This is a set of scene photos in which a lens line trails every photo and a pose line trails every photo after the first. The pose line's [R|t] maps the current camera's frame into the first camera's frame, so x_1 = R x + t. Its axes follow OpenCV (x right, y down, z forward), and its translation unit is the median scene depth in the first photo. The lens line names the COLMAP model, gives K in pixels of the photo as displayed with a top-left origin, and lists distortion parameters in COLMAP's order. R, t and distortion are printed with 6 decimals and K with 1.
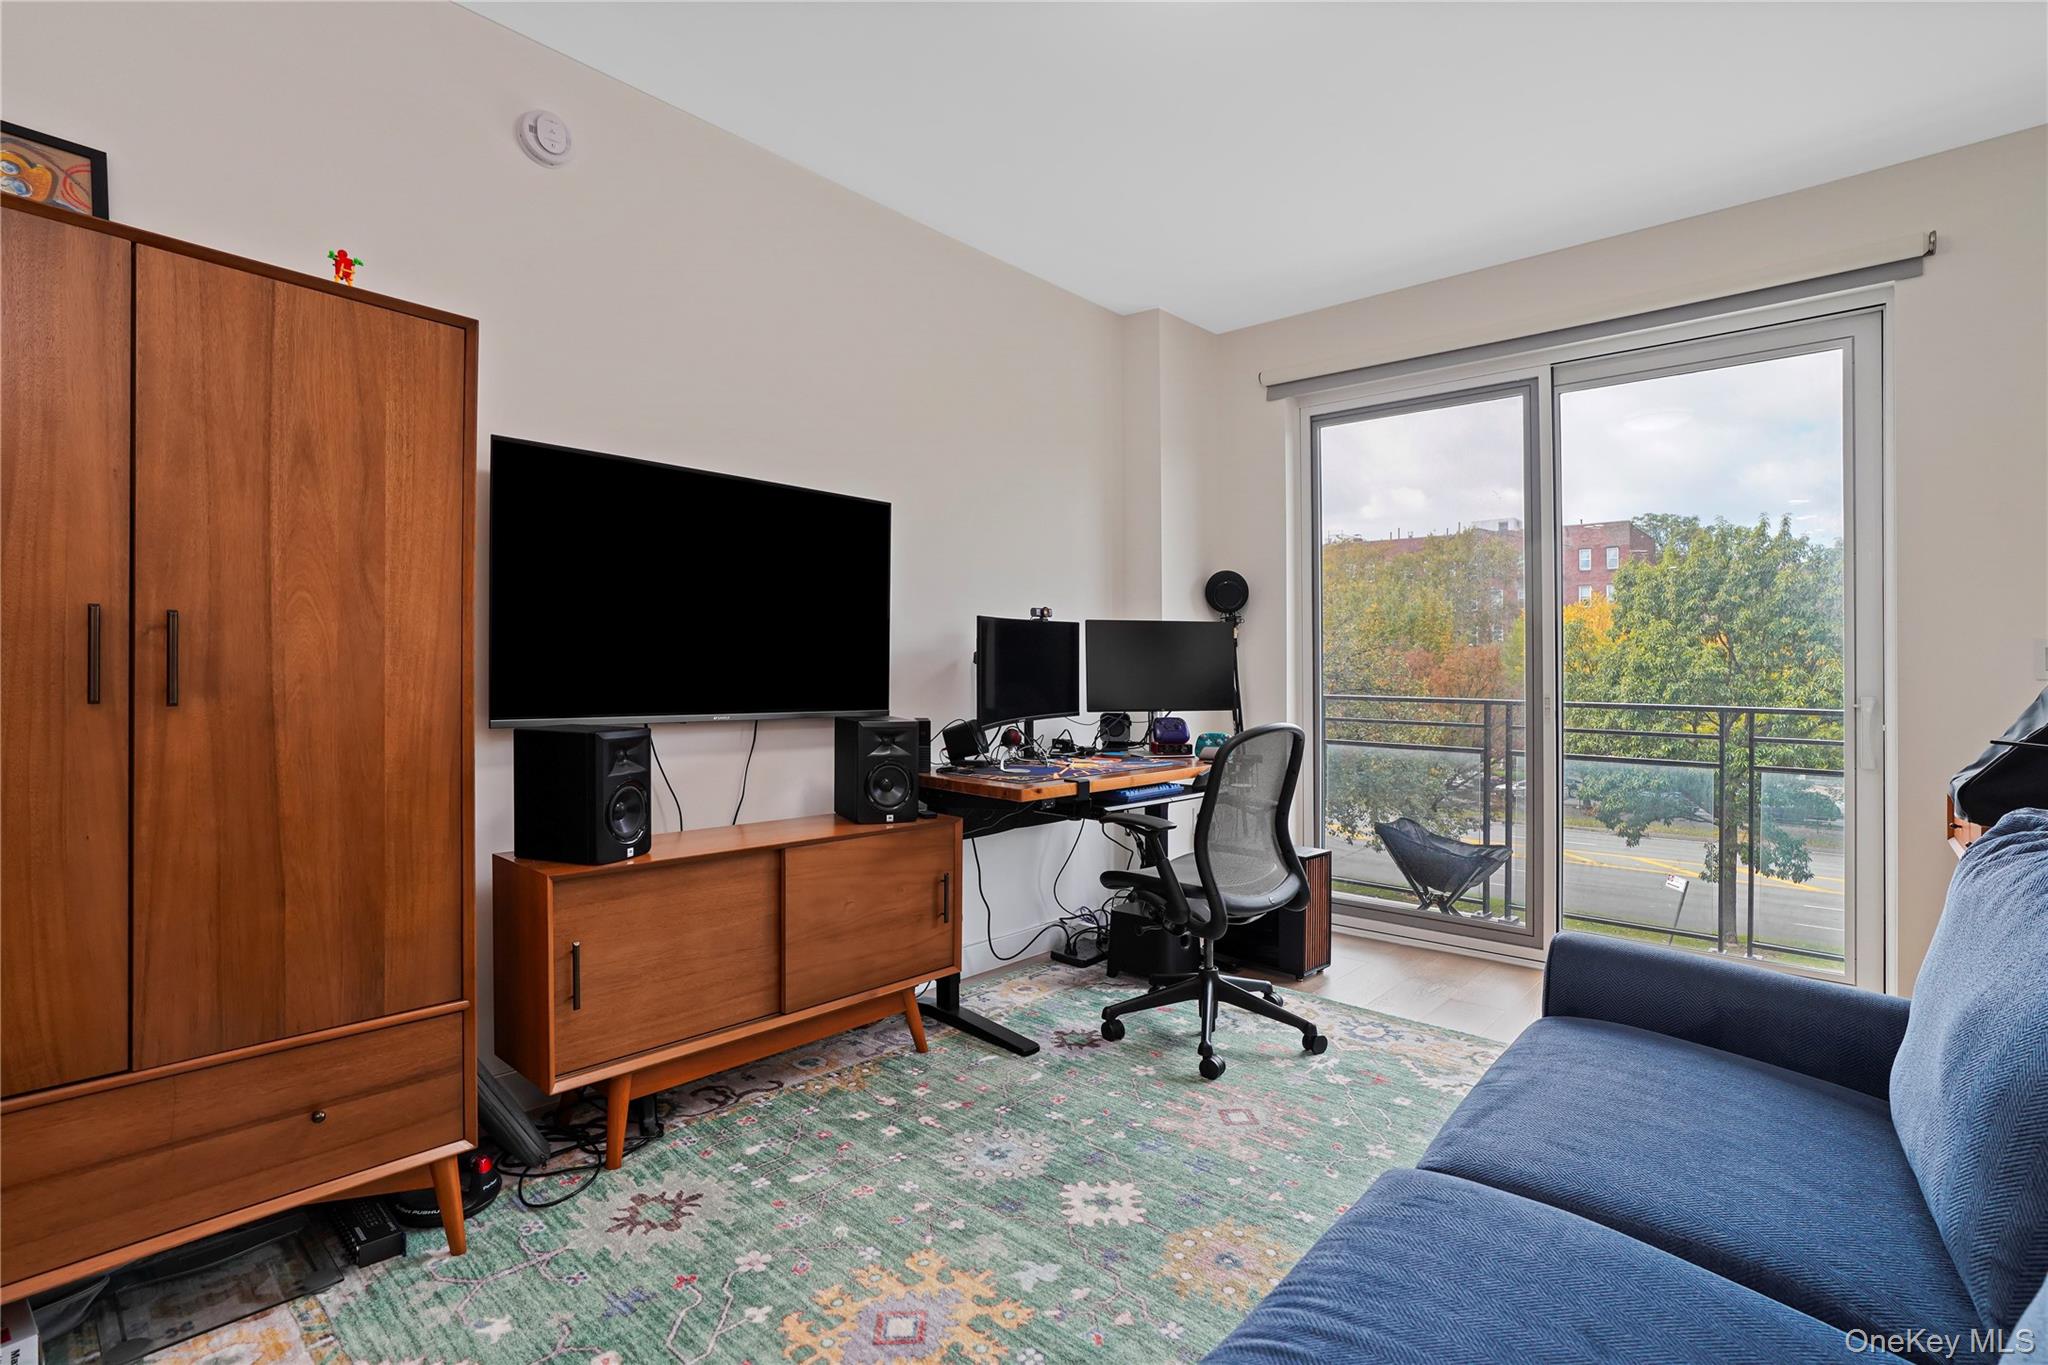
lens RADIAL K [[963.2, 0, 1036.0], [0, 963.2, 669.7], [0, 0, 1]] dist [-0.056922, 0.027370]
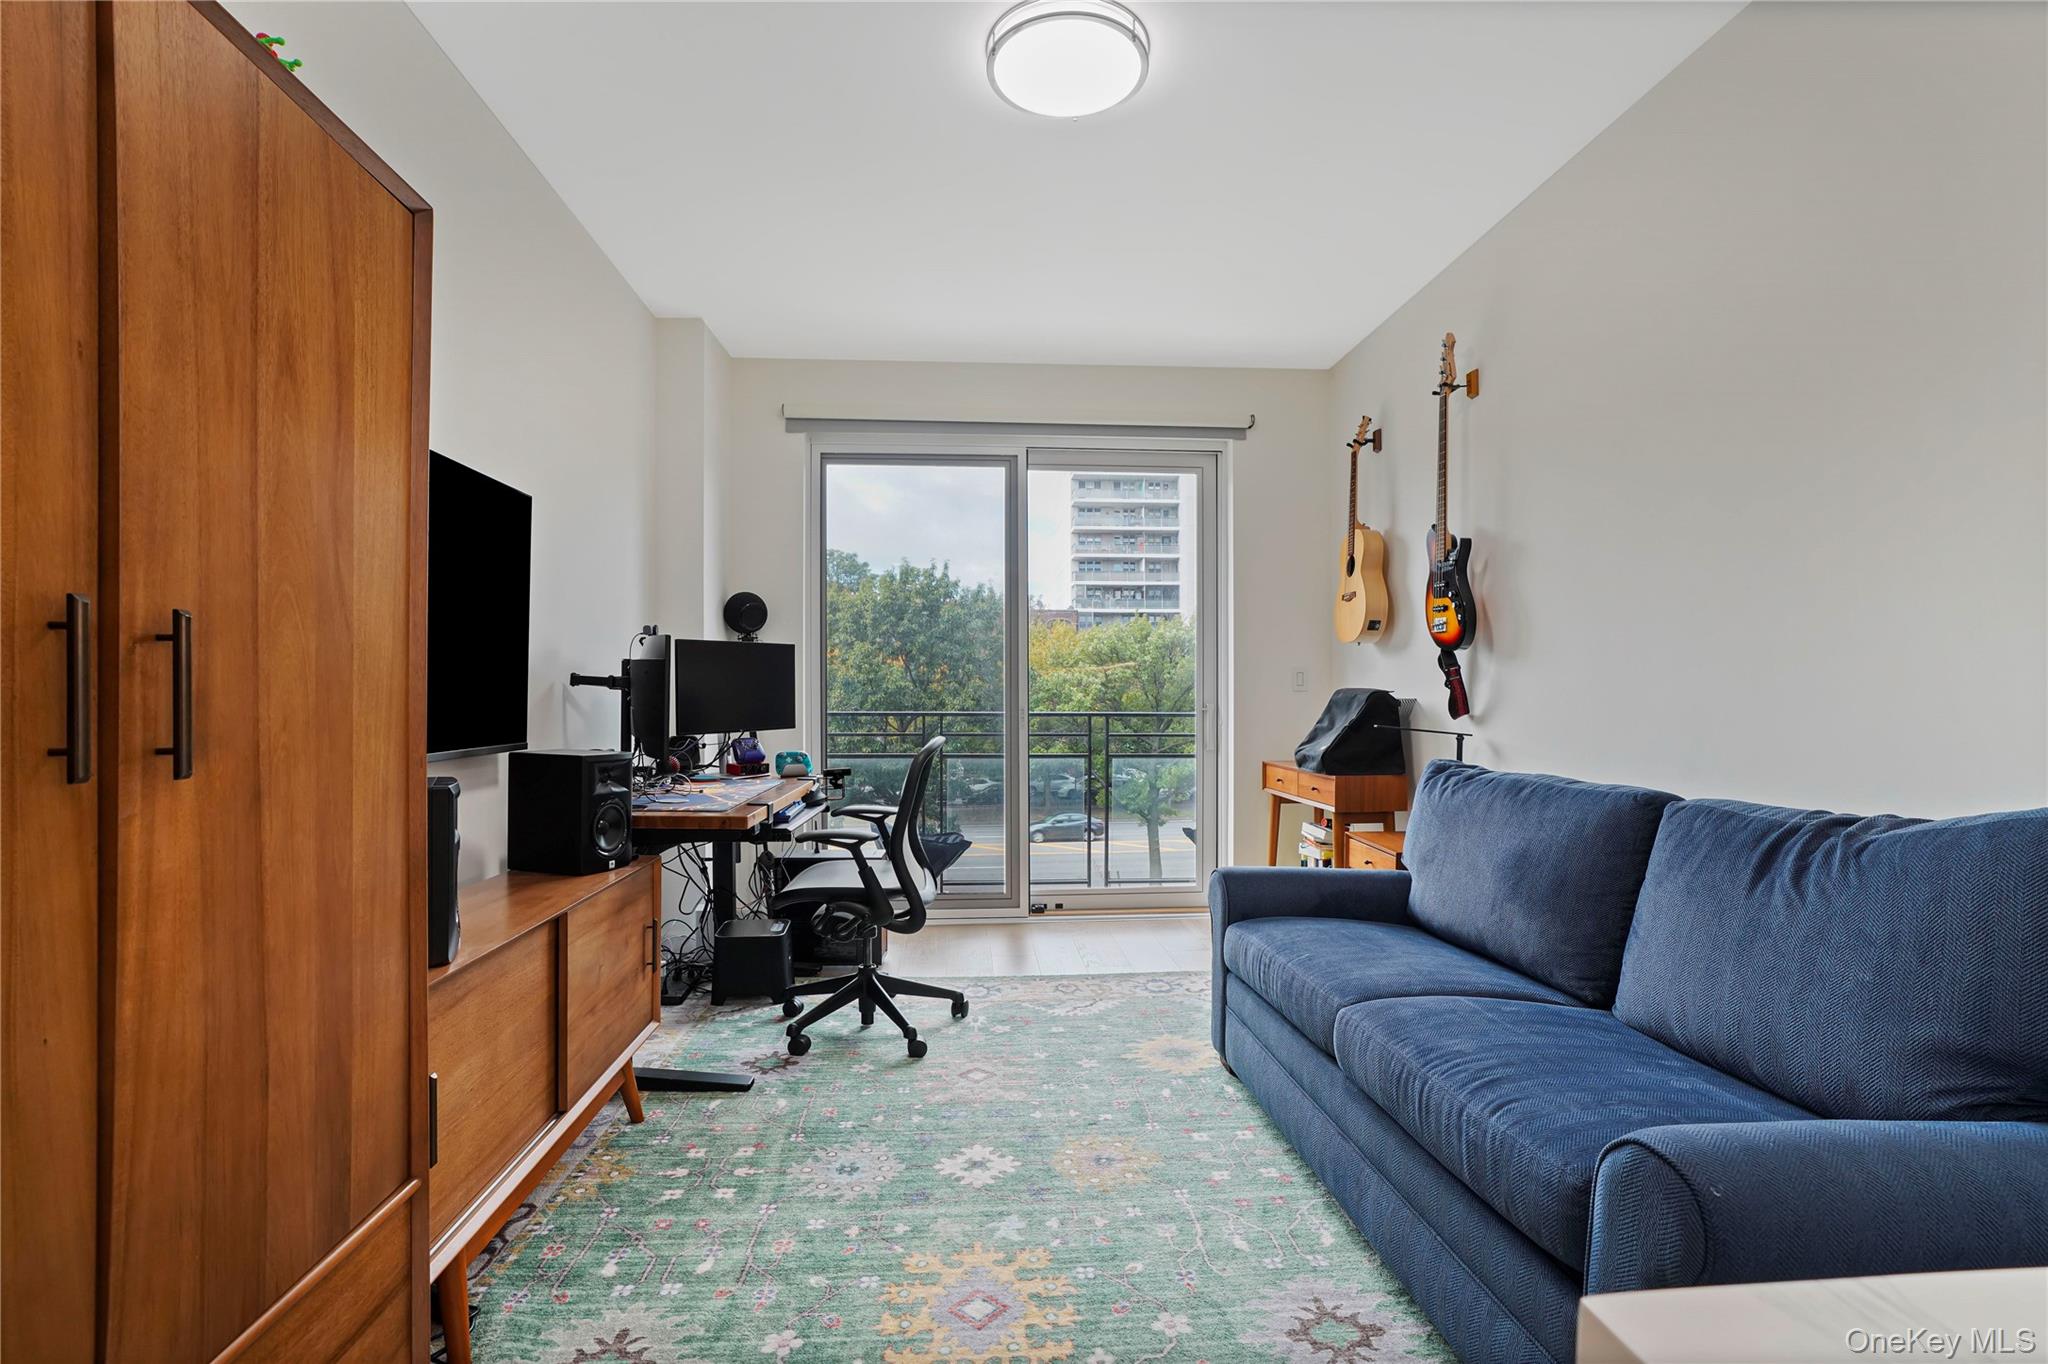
lens RADIAL K [[964.9, 0, 1032.7], [0, 964.9, 688.3], [0, 0, 1]] dist [-0.061529, 0.035991]
pose [[0.696374, -0.009429, 0.717617, -0.632235], [0.006980, 0.999955, 0.006365, -0.010410], [-0.717645, 0.000576, 0.696408, 0.150450]]
